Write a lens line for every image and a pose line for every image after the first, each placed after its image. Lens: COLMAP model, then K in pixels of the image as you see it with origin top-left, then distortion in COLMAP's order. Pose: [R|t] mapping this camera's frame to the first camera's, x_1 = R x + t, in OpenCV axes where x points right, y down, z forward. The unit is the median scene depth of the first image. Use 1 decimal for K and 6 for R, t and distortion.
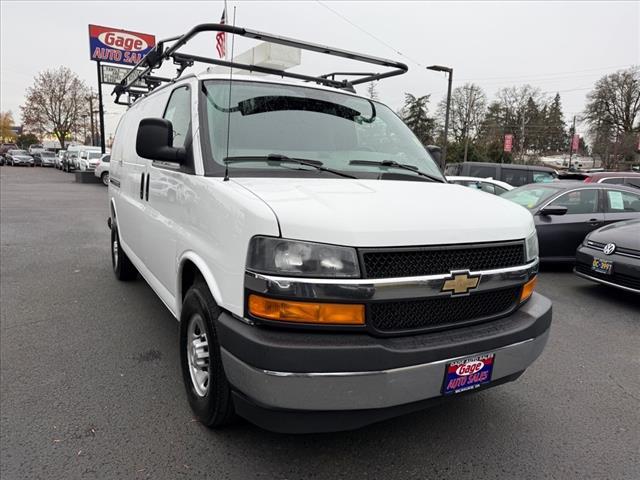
lens RADIAL K [[460.1, 0, 306.6], [0, 460.1, 240.8], [0, 0, 1]] dist [0.008591, -0.002246]
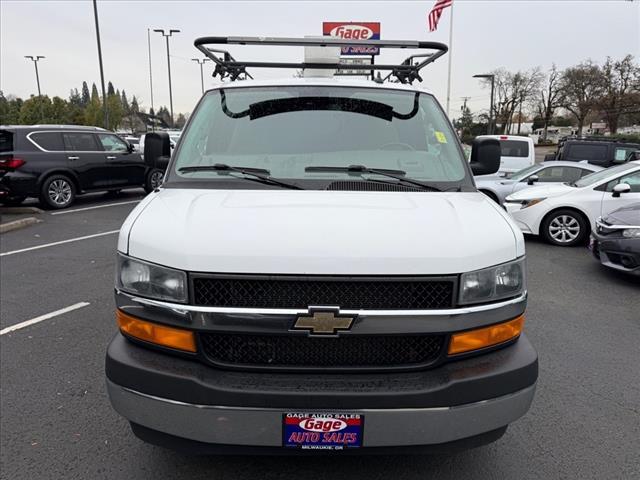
lens RADIAL K [[460.1, 0, 306.6], [0, 460.1, 240.8], [0, 0, 1]] dist [0.008591, -0.002246]
pose [[0.873179, 0.062389, -0.483390, 0.694109], [-0.043539, 0.997793, 0.050134, -0.094913], [0.485451, -0.022730, 0.873968, 0.254695]]
